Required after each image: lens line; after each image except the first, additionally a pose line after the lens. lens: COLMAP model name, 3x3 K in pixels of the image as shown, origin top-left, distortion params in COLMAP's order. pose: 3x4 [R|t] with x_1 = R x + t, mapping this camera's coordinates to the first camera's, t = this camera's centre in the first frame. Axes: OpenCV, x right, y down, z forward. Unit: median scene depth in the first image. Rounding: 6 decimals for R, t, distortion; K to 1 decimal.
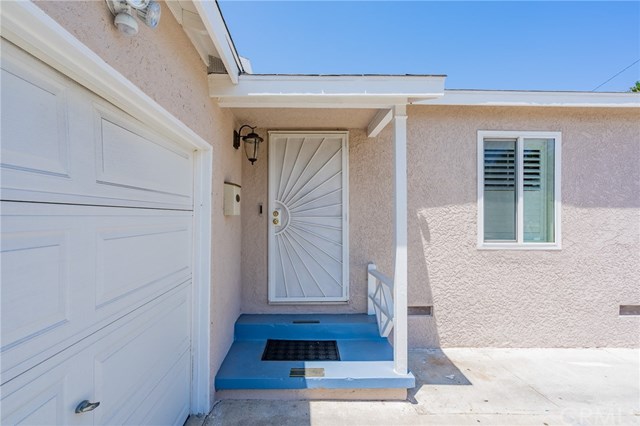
lens RADIAL K [[291.4, 0, 316.9], [0, 291.4, 214.4], [0, 0, 1]] dist [0.000321, -0.000284]
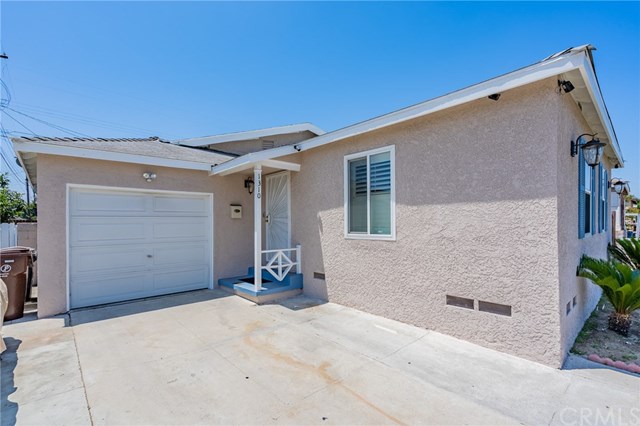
lens RADIAL K [[291.4, 0, 326.9], [0, 291.4, 223.5], [0, 0, 1]] dist [0.000321, -0.000284]
pose [[0.678235, -0.008865, -0.734791, 1.543547], [0.016467, 0.999859, 0.003136, 0.039858], [0.734660, -0.014227, 0.678286, -0.043386]]
